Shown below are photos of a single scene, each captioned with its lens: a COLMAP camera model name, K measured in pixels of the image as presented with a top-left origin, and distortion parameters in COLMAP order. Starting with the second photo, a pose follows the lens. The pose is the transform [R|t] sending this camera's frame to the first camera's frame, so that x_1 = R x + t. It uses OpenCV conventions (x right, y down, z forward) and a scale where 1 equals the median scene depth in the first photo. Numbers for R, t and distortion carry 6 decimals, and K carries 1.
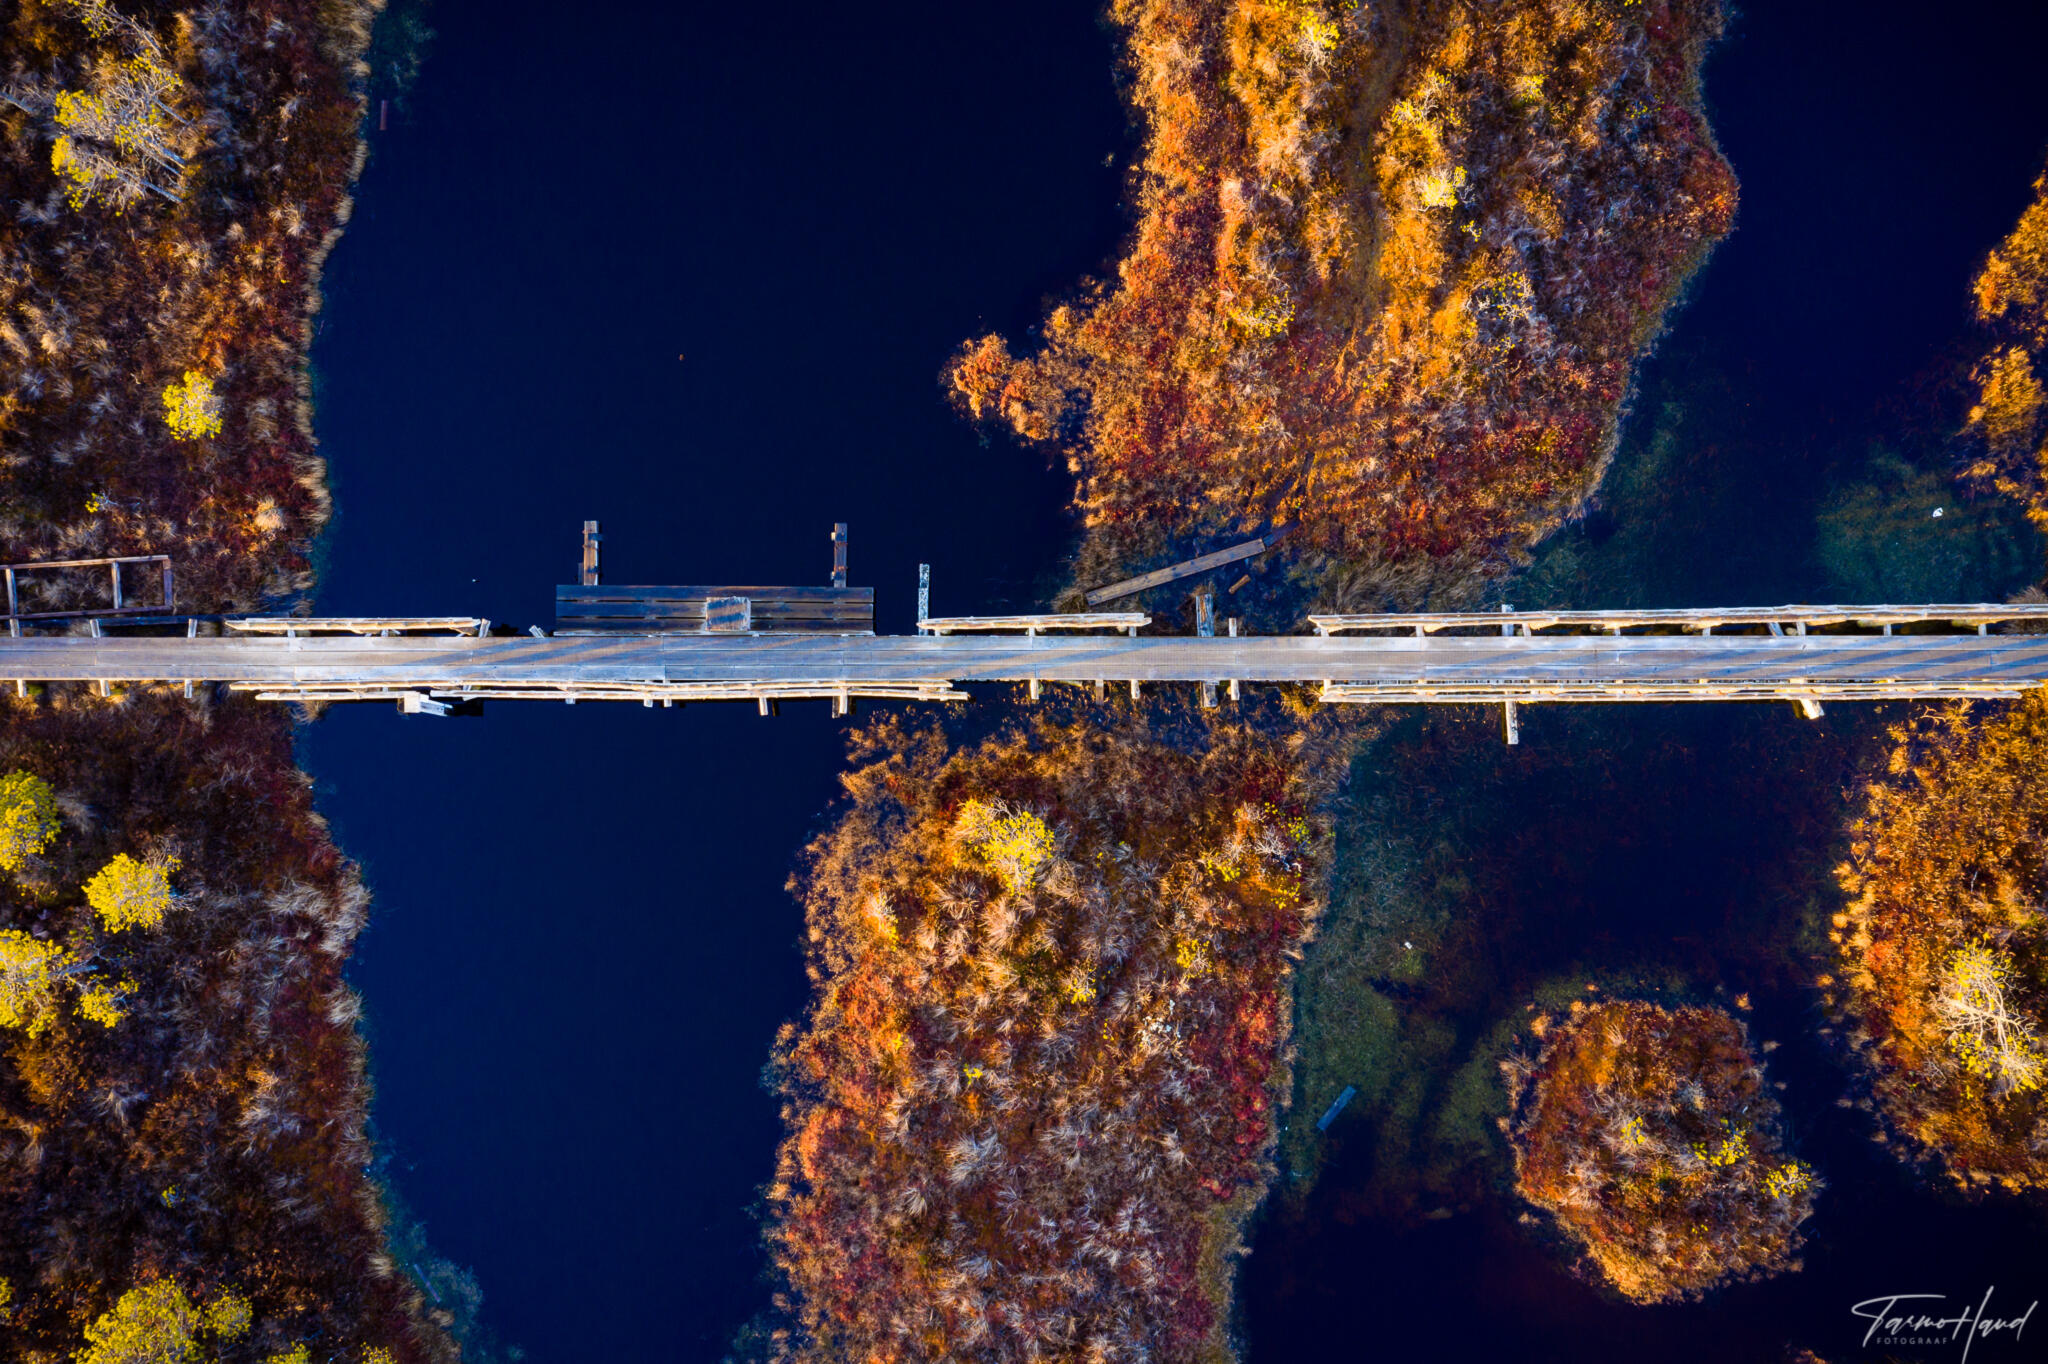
lens RADIAL K [[1653.1, 0, 1025.1], [0, 1653.1, 684.3], [0, 0, 1]] dist [-0.003577, -0.000238]
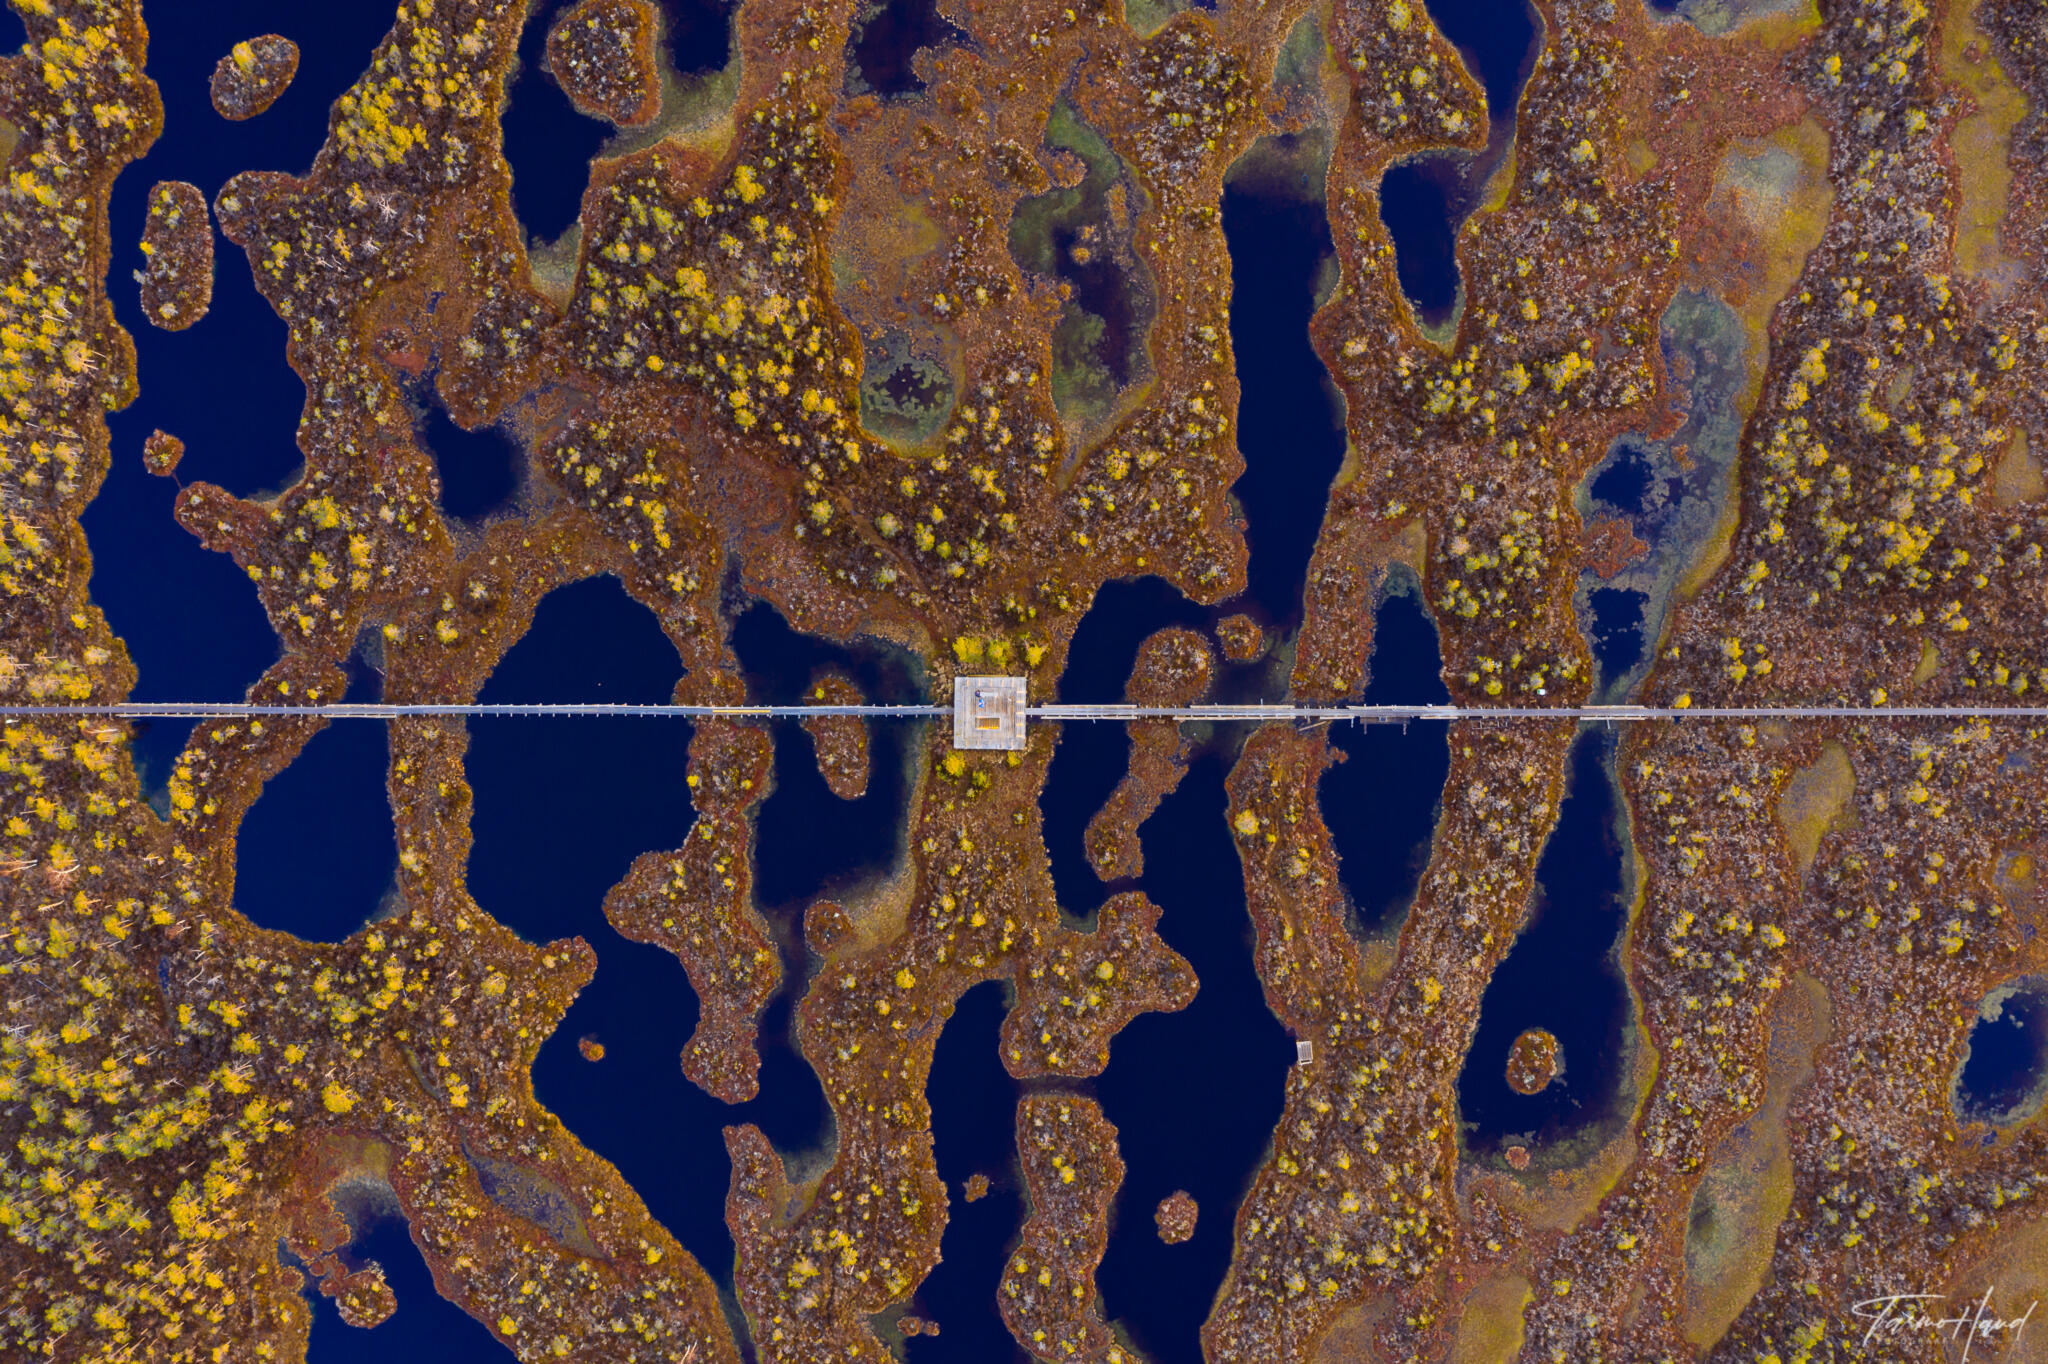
lens RADIAL K [[1653.1, 0, 1025.5], [0, 1653.1, 682.1], [0, 0, 1]] dist [-0.003577, -0.000238]
pose [[-0.997958, 0.000951, 0.063860, 0.807875], [0.002095, -0.998864, 0.047604, -0.208574], [0.063833, 0.047640, 0.996823, -5.576159]]
